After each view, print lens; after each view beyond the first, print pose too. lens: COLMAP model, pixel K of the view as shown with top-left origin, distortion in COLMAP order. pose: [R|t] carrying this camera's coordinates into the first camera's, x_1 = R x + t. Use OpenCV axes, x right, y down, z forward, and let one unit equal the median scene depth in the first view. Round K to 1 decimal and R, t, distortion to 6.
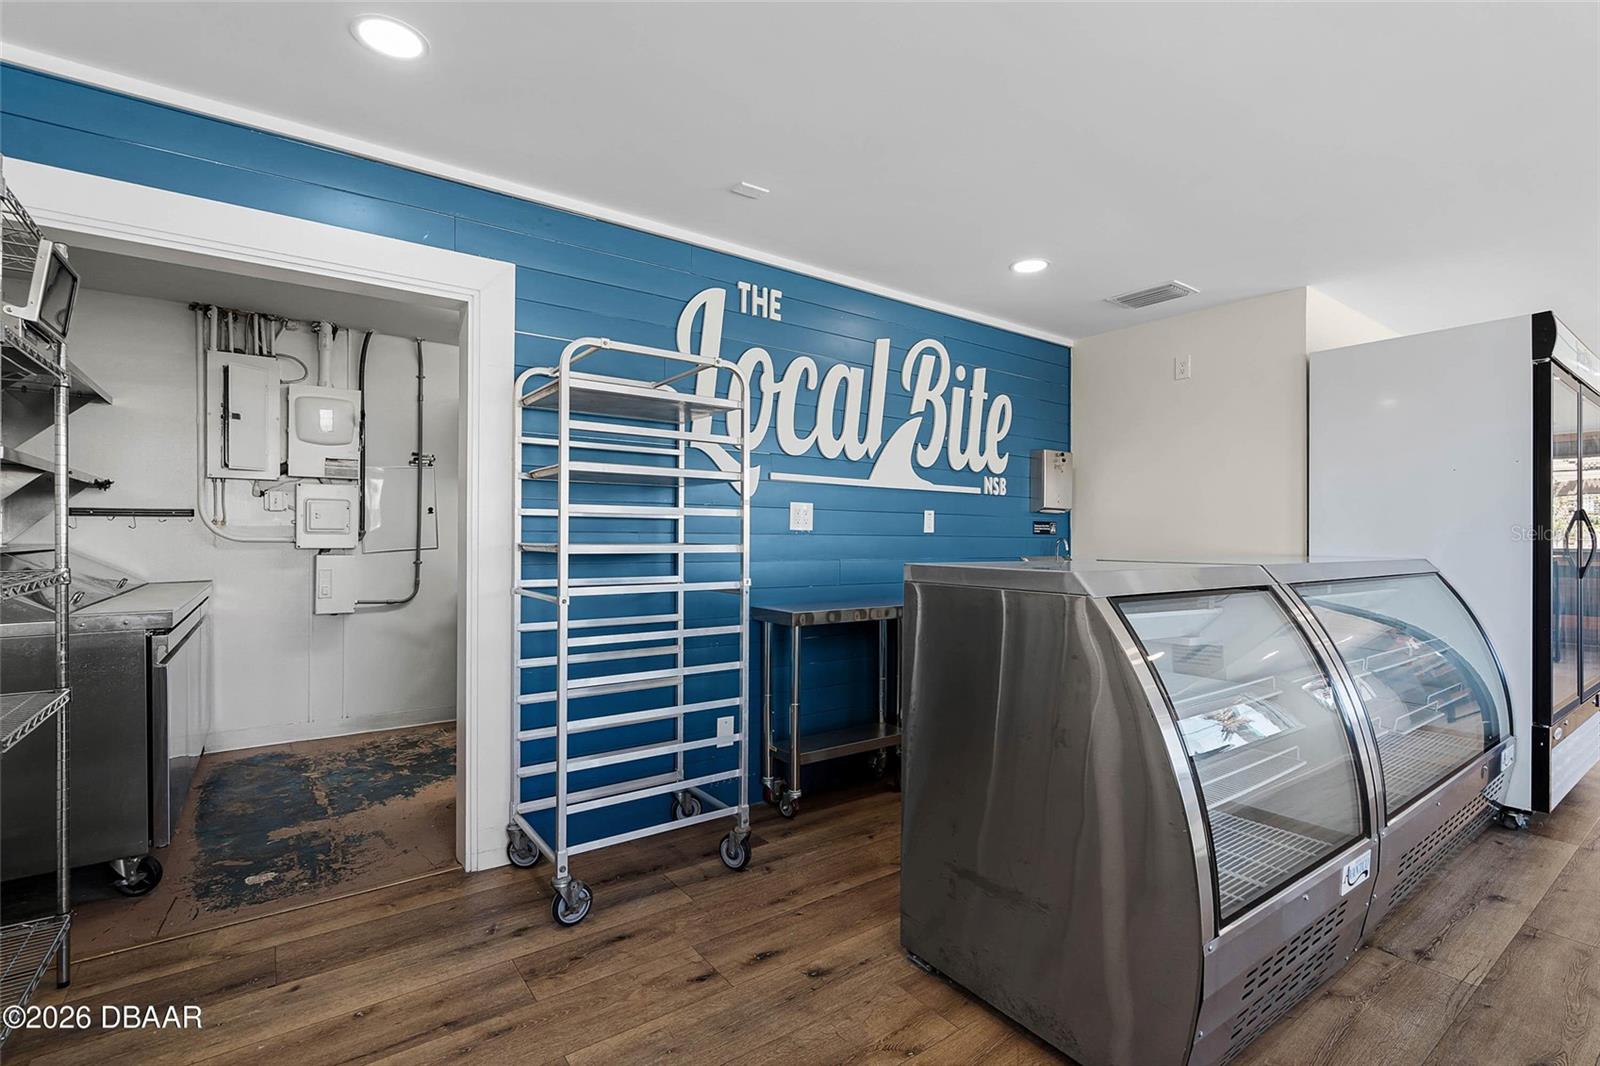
lens RADIAL K [[730.1, 0, 801.0], [0, 730.1, 535.5], [0, 0, 1]] dist [-0.006645, 0.002582]
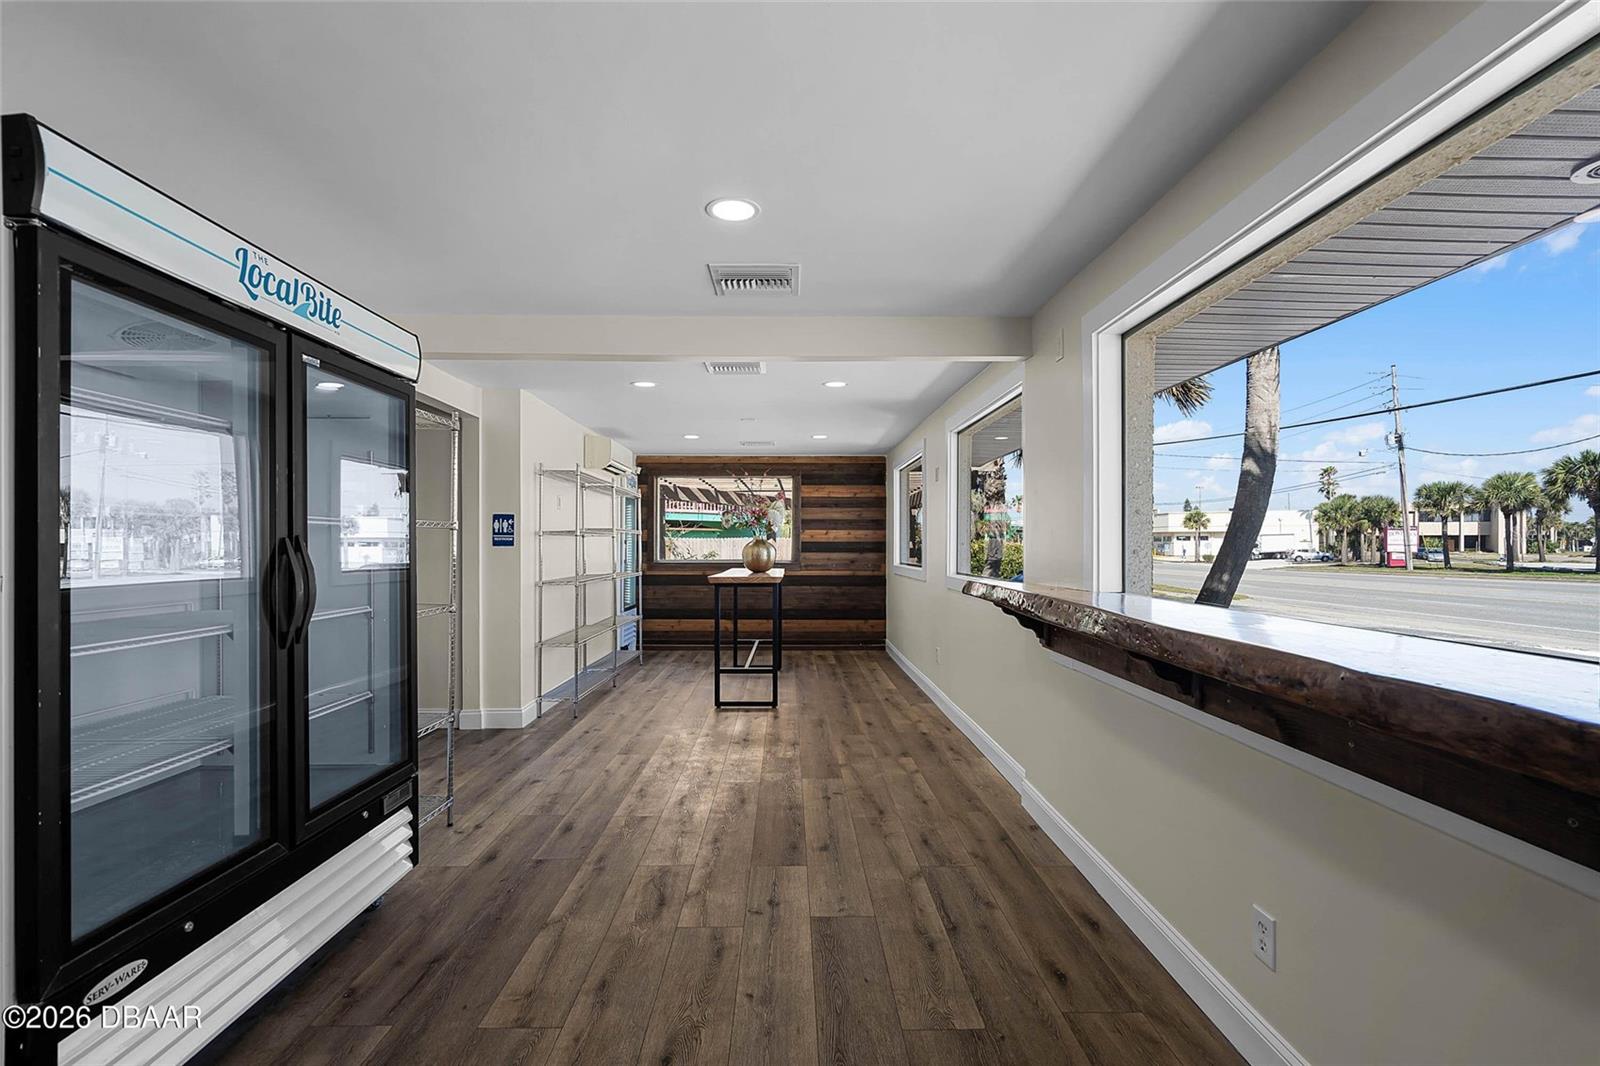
lens RADIAL K [[730.1, 0, 806.7], [0, 730.1, 547.6], [0, 0, 1]] dist [-0.006645, 0.002582]
pose [[0.570249, -0.009529, 0.821417, 0.804167], [0.002645, 0.999949, 0.009764, -0.030846], [-0.821468, -0.003395, 0.570245, 0.282535]]
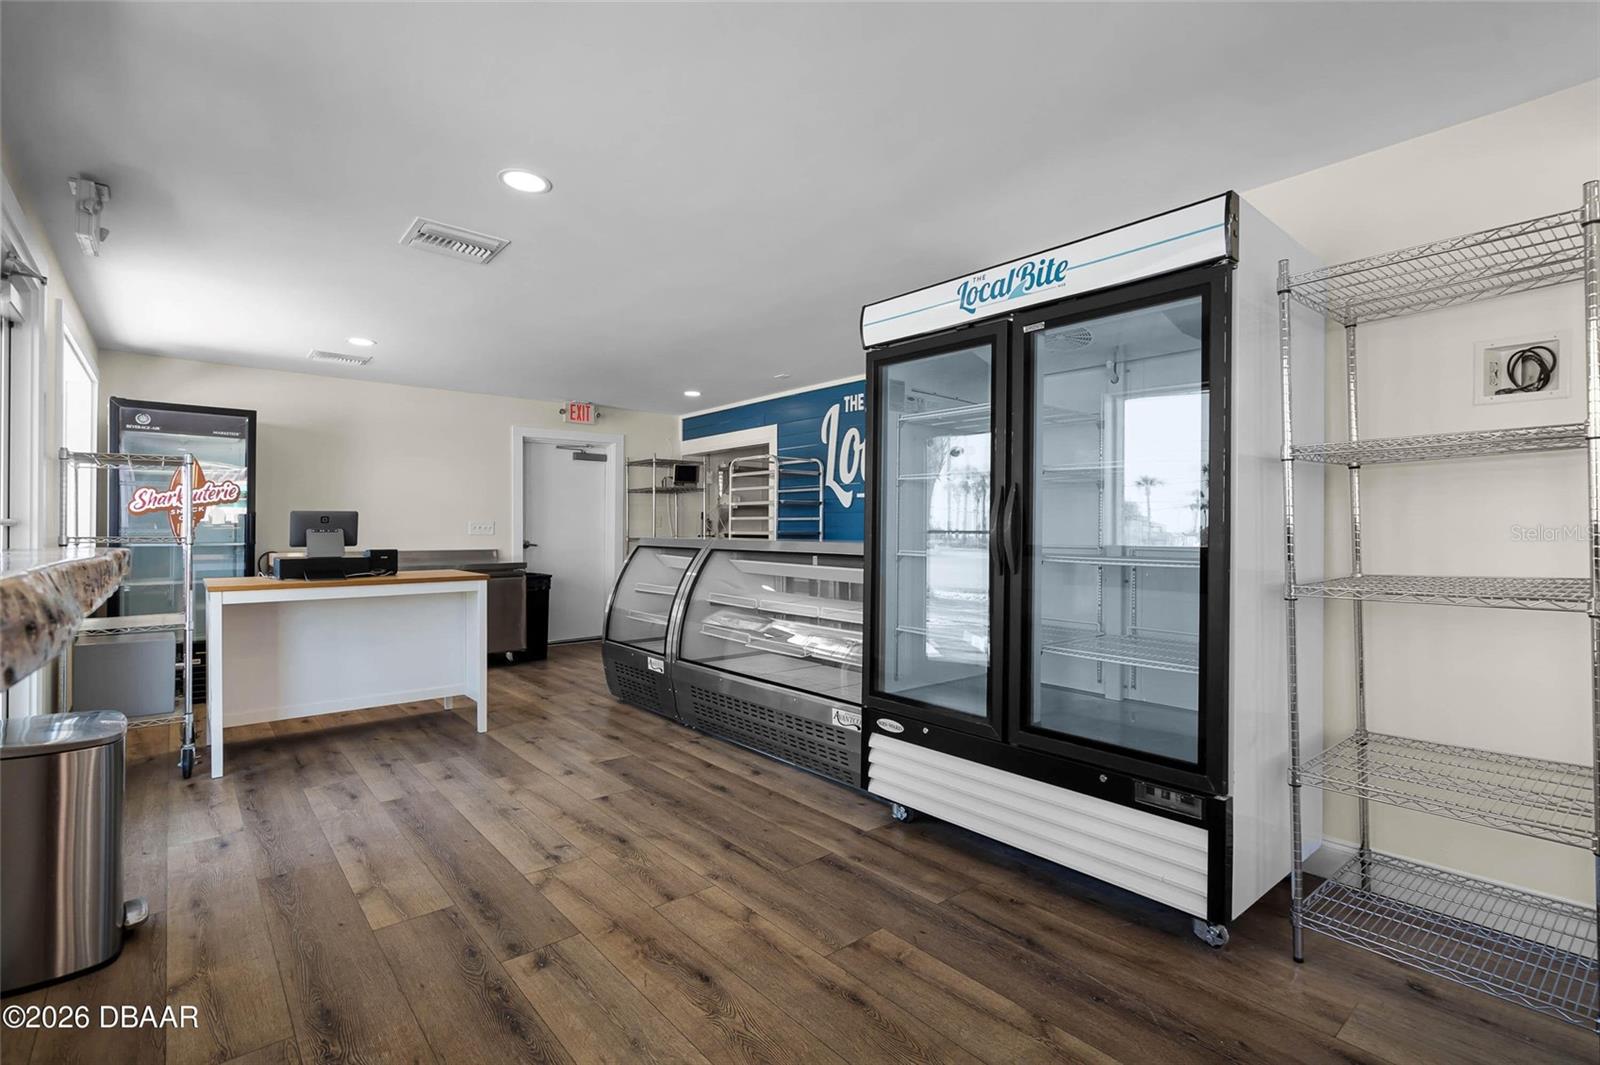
lens RADIAL K [[730.1, 0, 810.1], [0, 730.1, 534.9], [0, 0, 1]] dist [-0.006645, 0.002582]
pose [[0.084912, 0.001966, -0.996387, 1.783160], [-0.002287, 0.999996, 0.001779, 0.014327], [0.996386, 0.002128, 0.084916, 0.722719]]
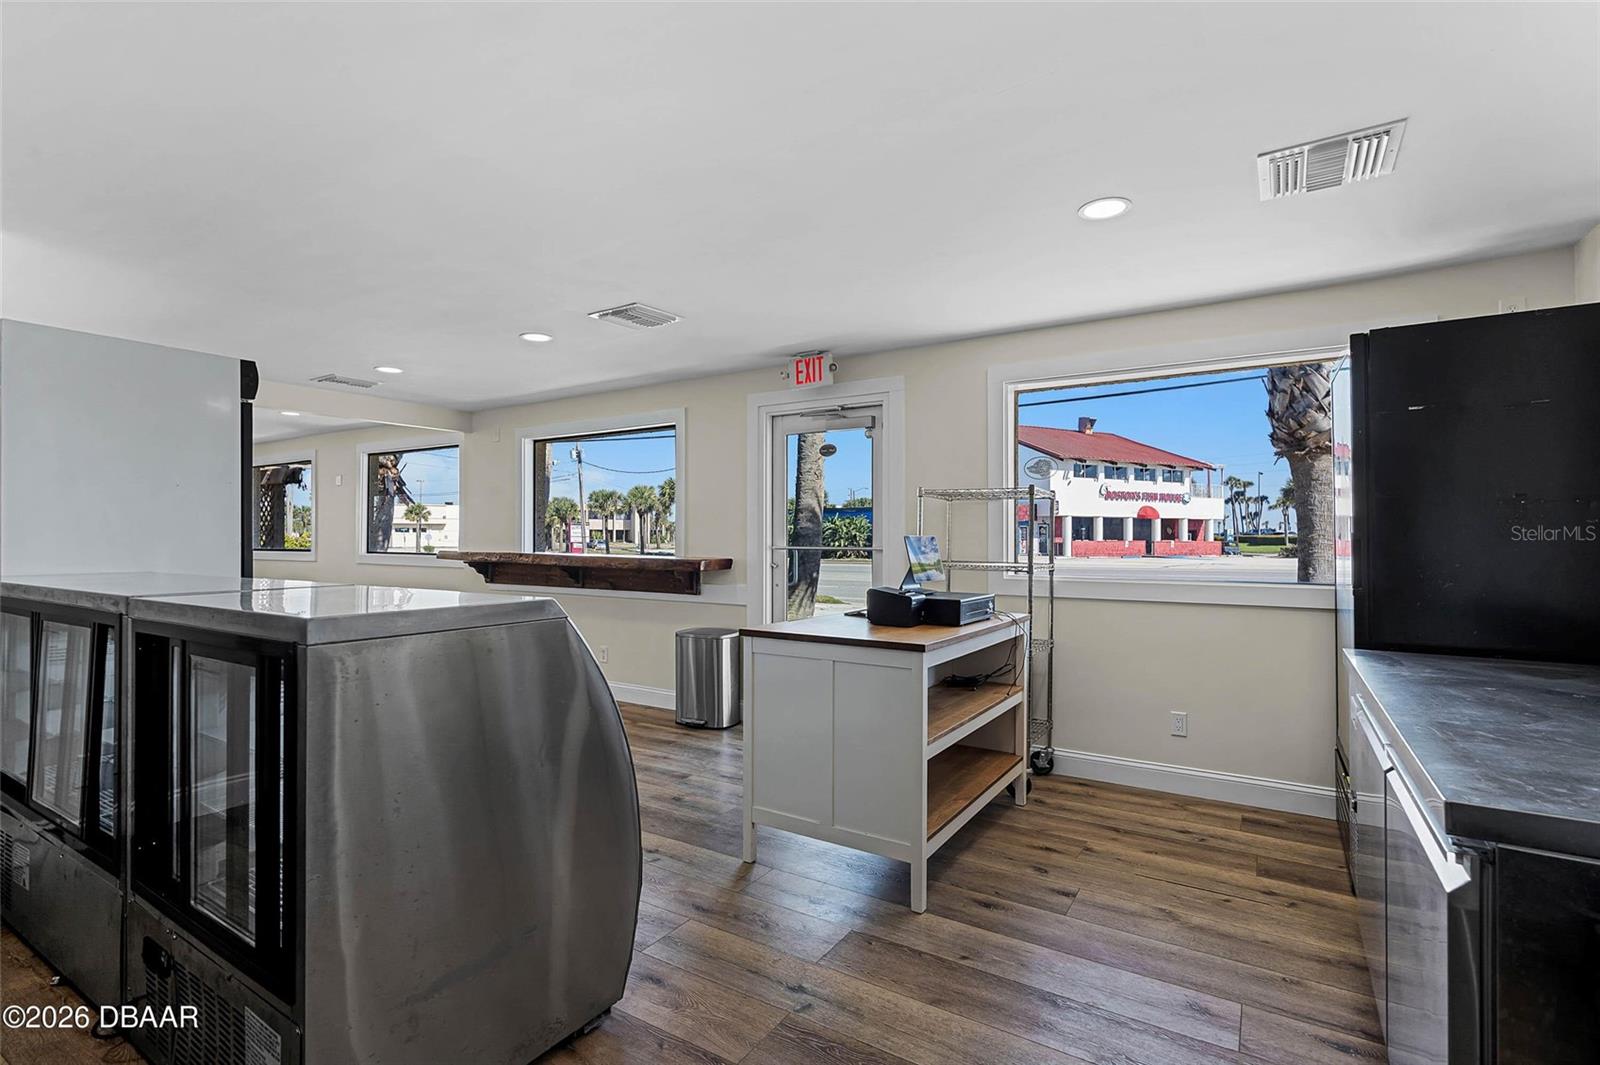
lens RADIAL K [[730.1, 0, 806.0], [0, 730.1, 541.3], [0, 0, 1]] dist [-0.006645, 0.002582]
pose [[-0.375162, -0.011819, 0.926884, -0.363381], [-0.006210, 0.999928, 0.010237, -0.023795], [-0.926939, -0.001915, -0.375208, 0.520422]]
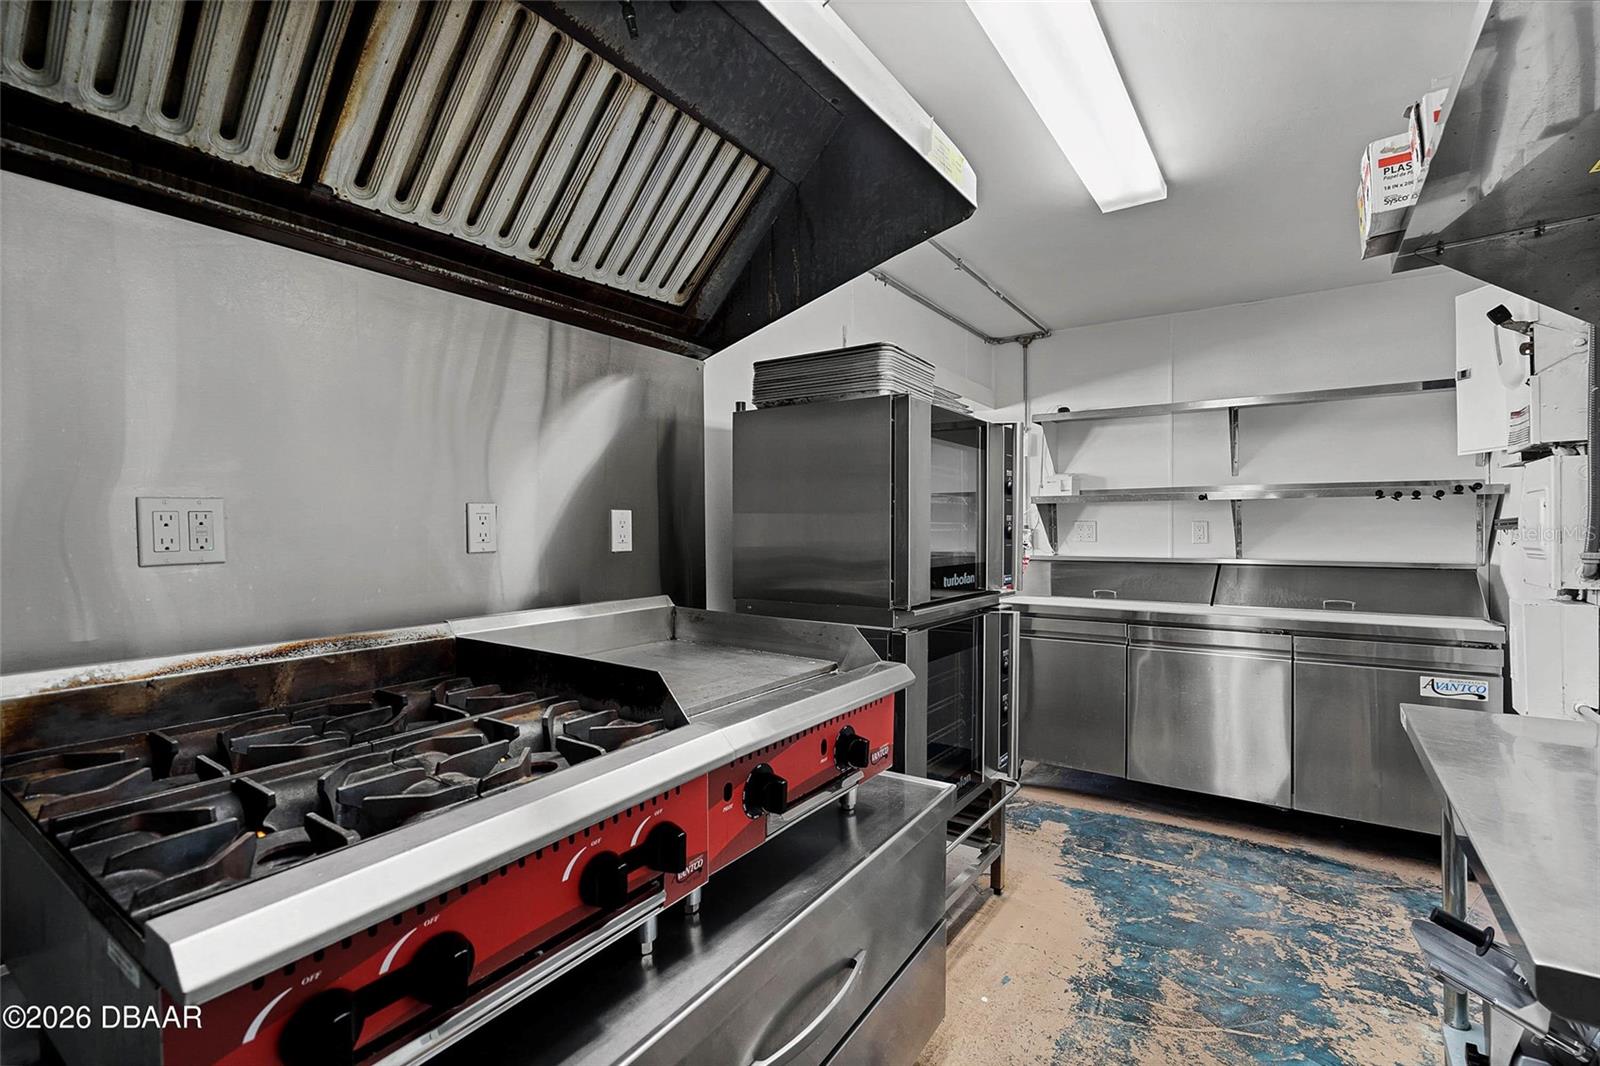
lens RADIAL K [[730.1, 0, 797.3], [0, 730.1, 530.2], [0, 0, 1]] dist [-0.006645, 0.002582]
pose [[-0.942284, -0.002670, -0.334804, 0.010796], [-0.003010, 0.999995, 0.000498, -0.027021], [0.334801, 0.001478, -0.942288, 1.652451]]
